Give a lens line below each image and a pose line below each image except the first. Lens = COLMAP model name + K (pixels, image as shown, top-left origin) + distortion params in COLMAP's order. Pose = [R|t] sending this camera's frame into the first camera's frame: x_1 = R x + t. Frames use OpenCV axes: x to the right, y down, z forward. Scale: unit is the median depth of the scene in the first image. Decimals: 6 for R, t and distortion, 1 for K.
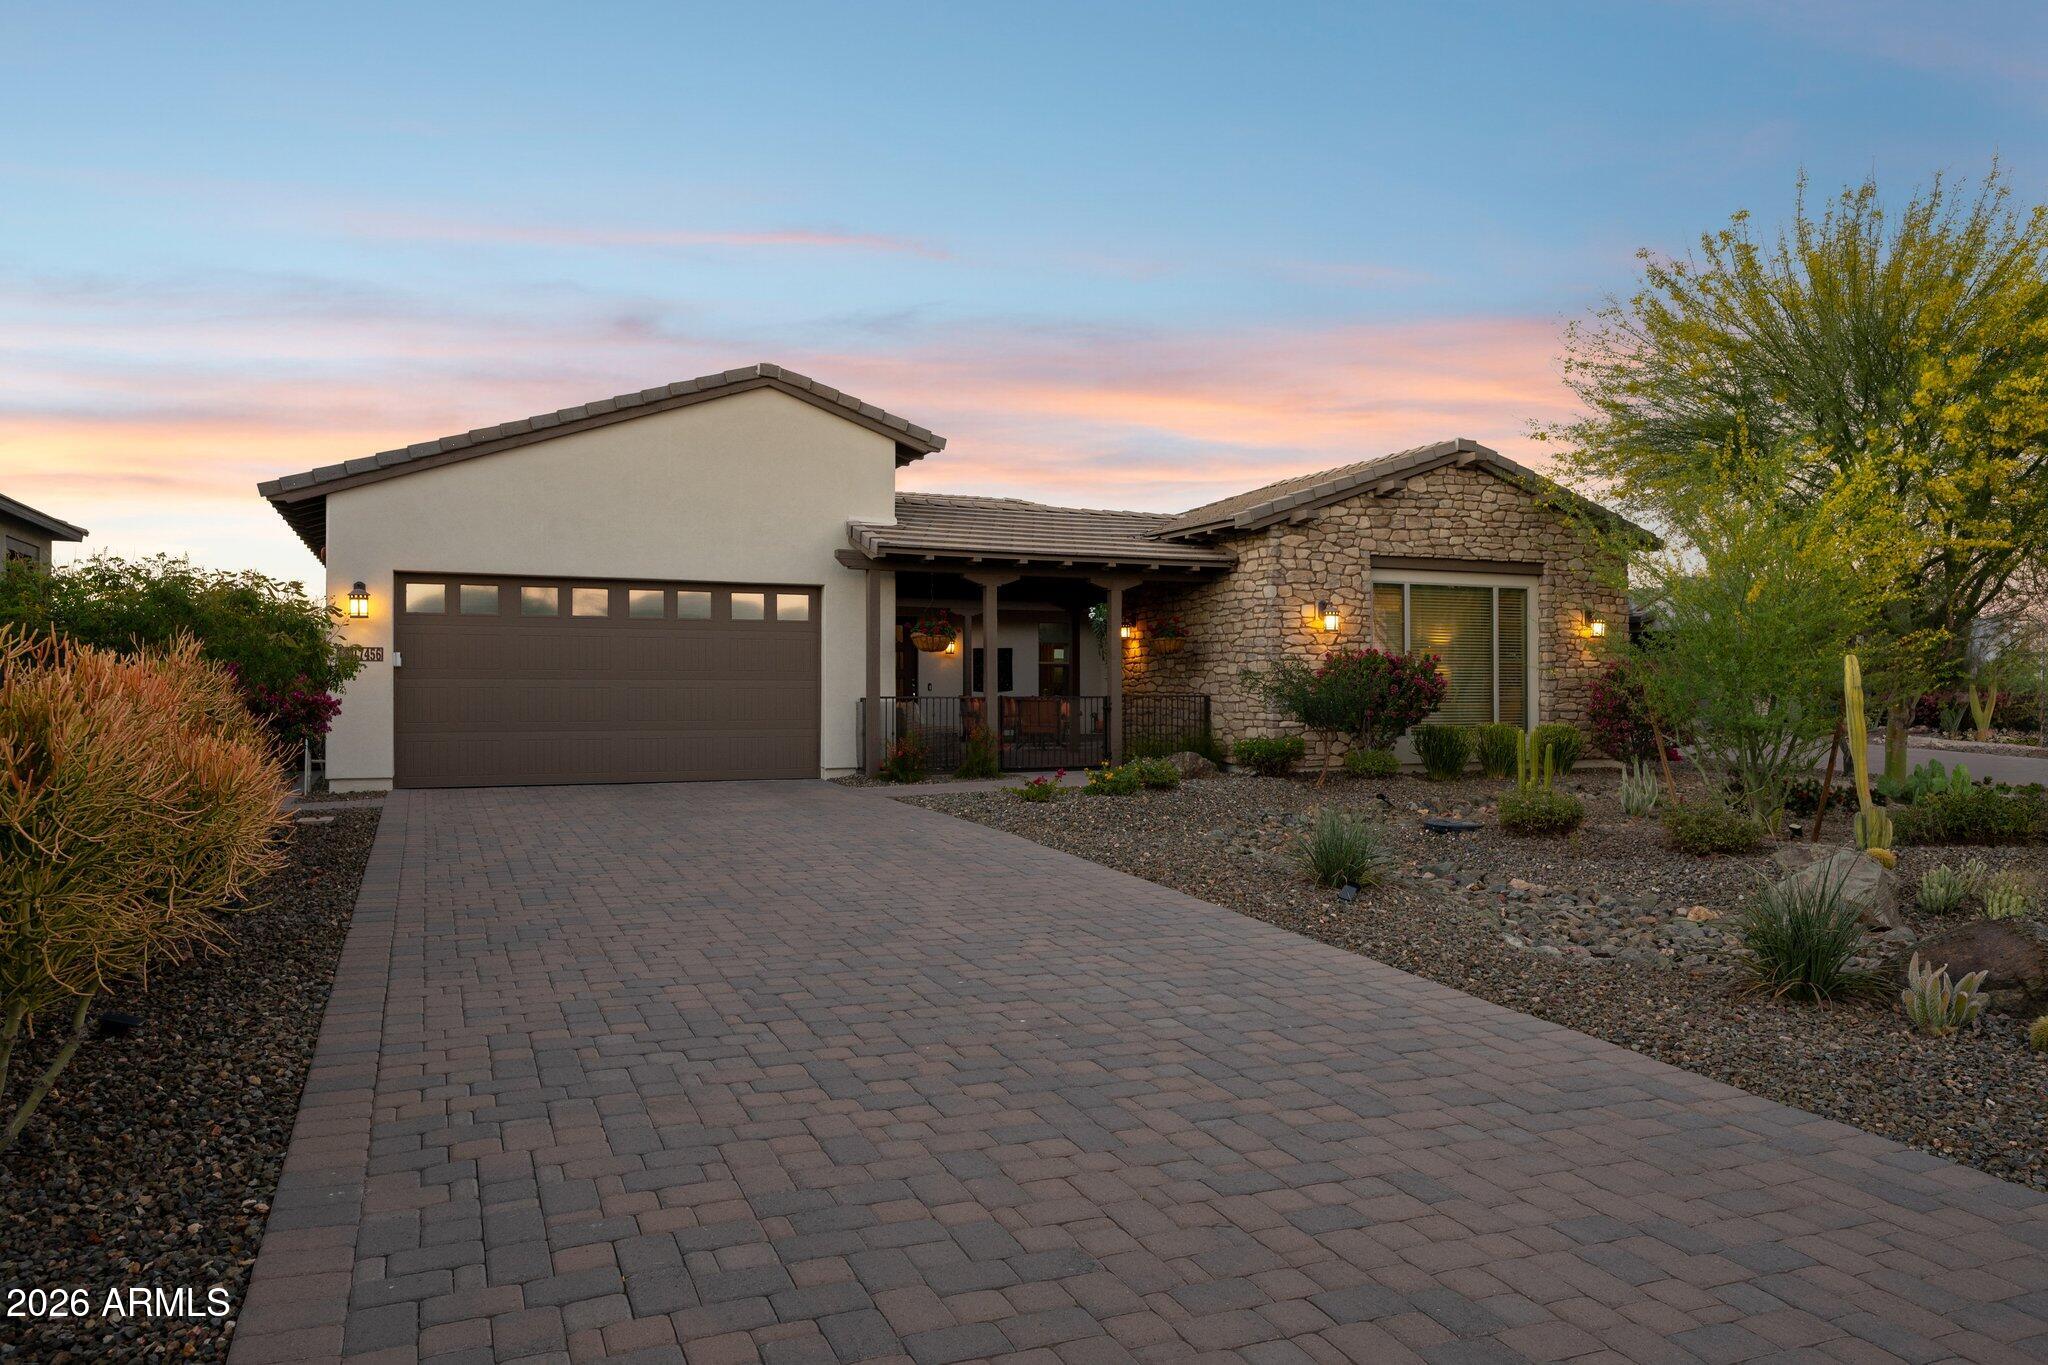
lens RADIAL K [[1387.6, 0, 1025.6], [0, 1387.6, 680.5], [0, 0, 1]] dist [-0.004572, 0.000672]
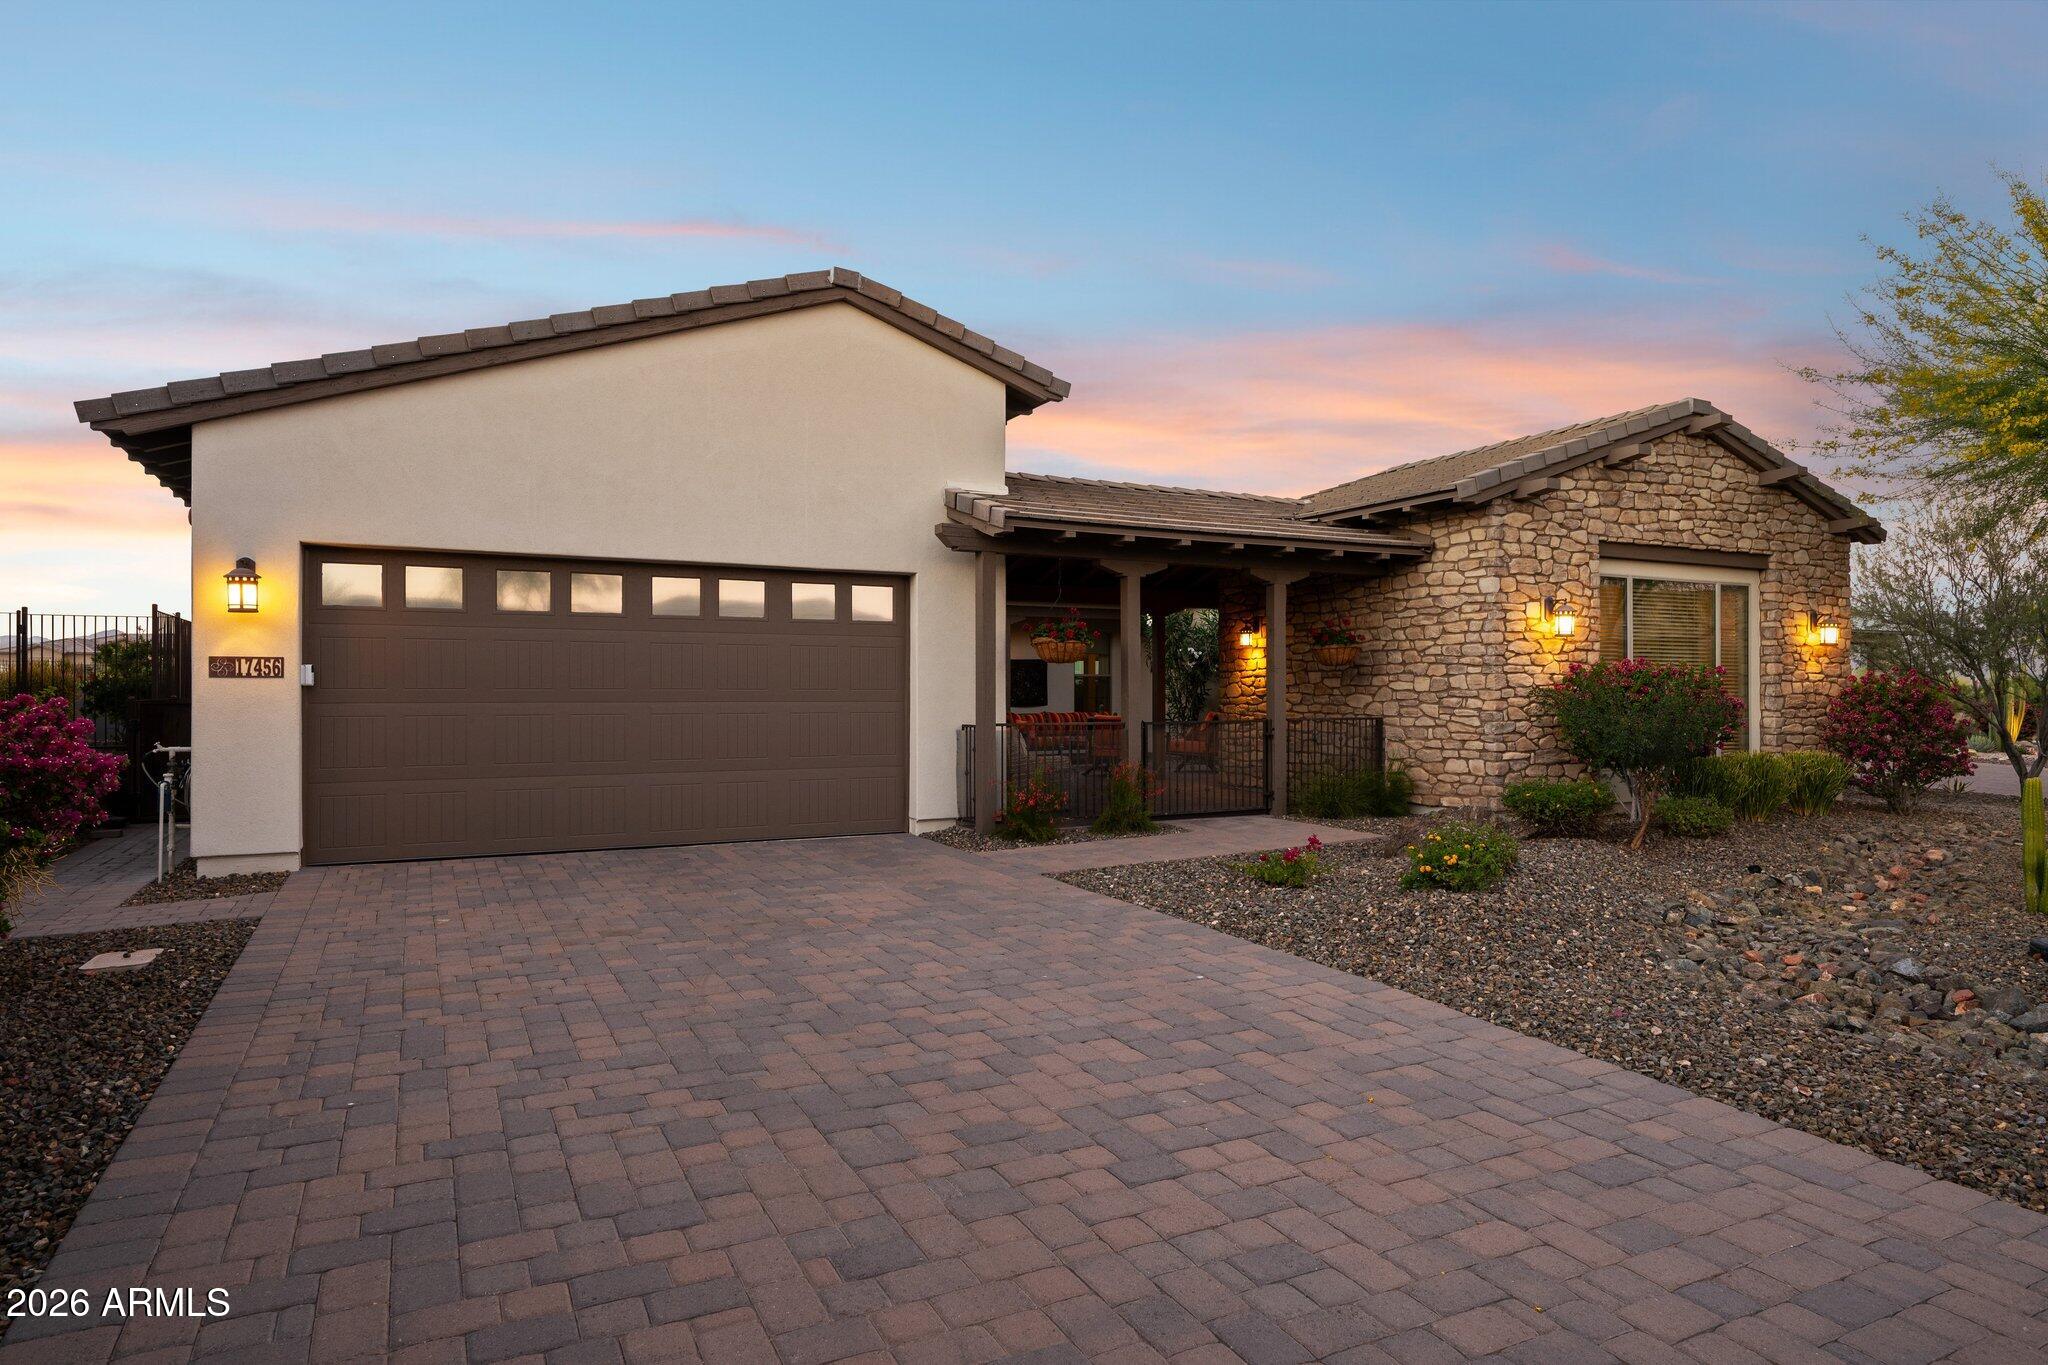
lens RADIAL K [[1192.5, 0, 1023.1], [0, 1192.5, 683.3], [0, 0, 1]] dist [-0.000276, -0.002531]
pose [[0.998302, -0.001831, 0.058227, -0.122550], [0.002084, 0.999989, -0.004282, -0.006981], [-0.058218, 0.004396, 0.998294, 0.351204]]
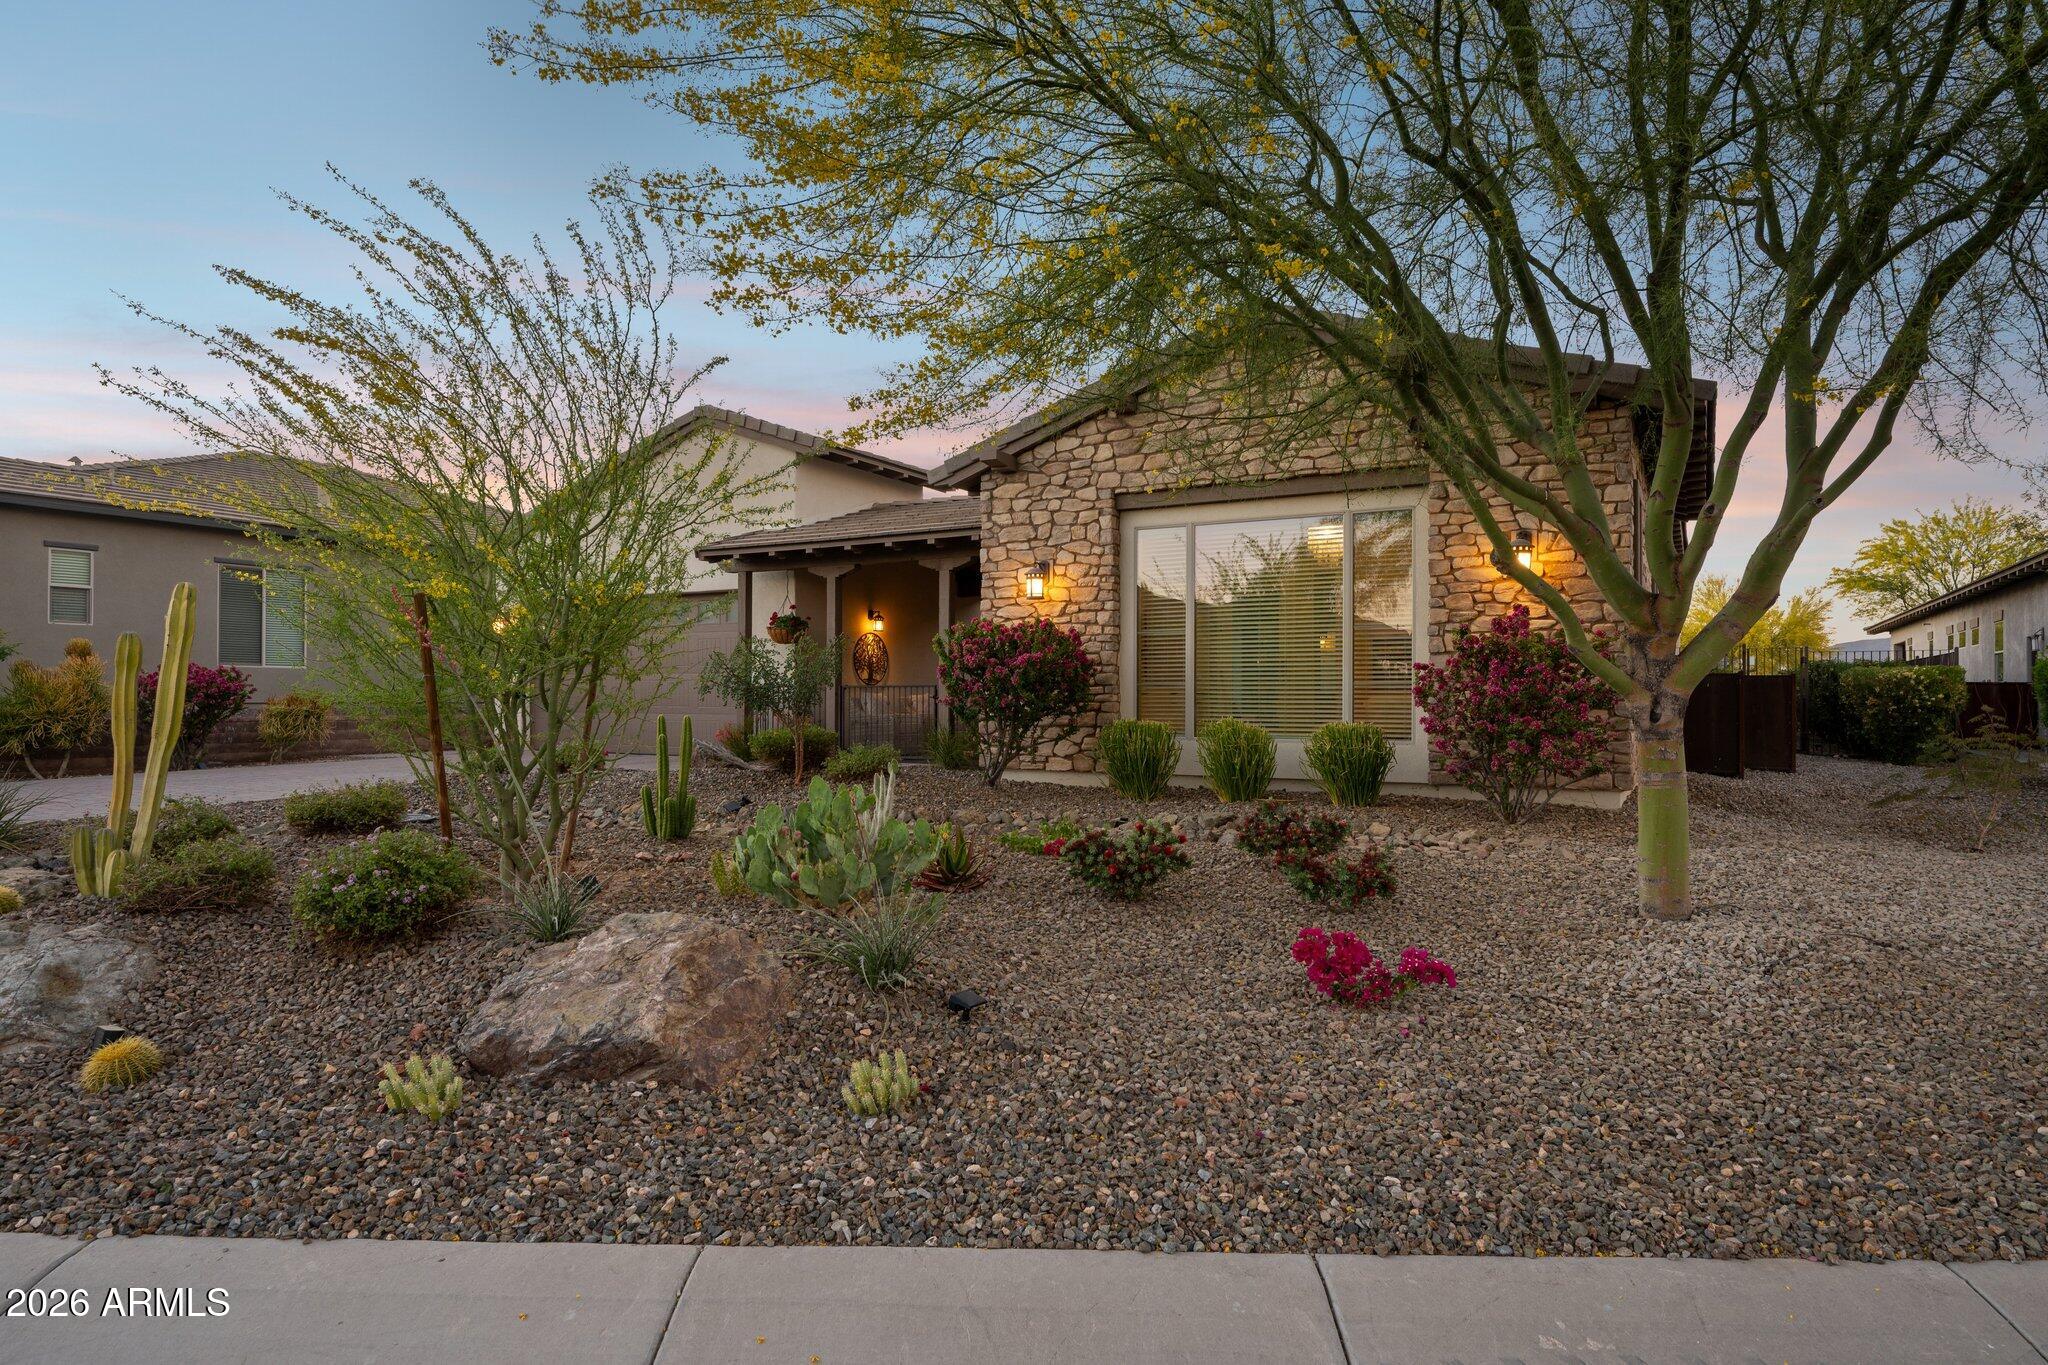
lens RADIAL K [[1192.5, 0, 1026.7], [0, 1192.5, 691.9], [0, 0, 1]] dist [-0.000276, -0.002531]
pose [[0.574499, -0.005047, -0.818490, 0.772533], [-0.004879, 0.999942, -0.009590, 0.023784], [0.818491, 0.009502, 0.574441, 0.610252]]
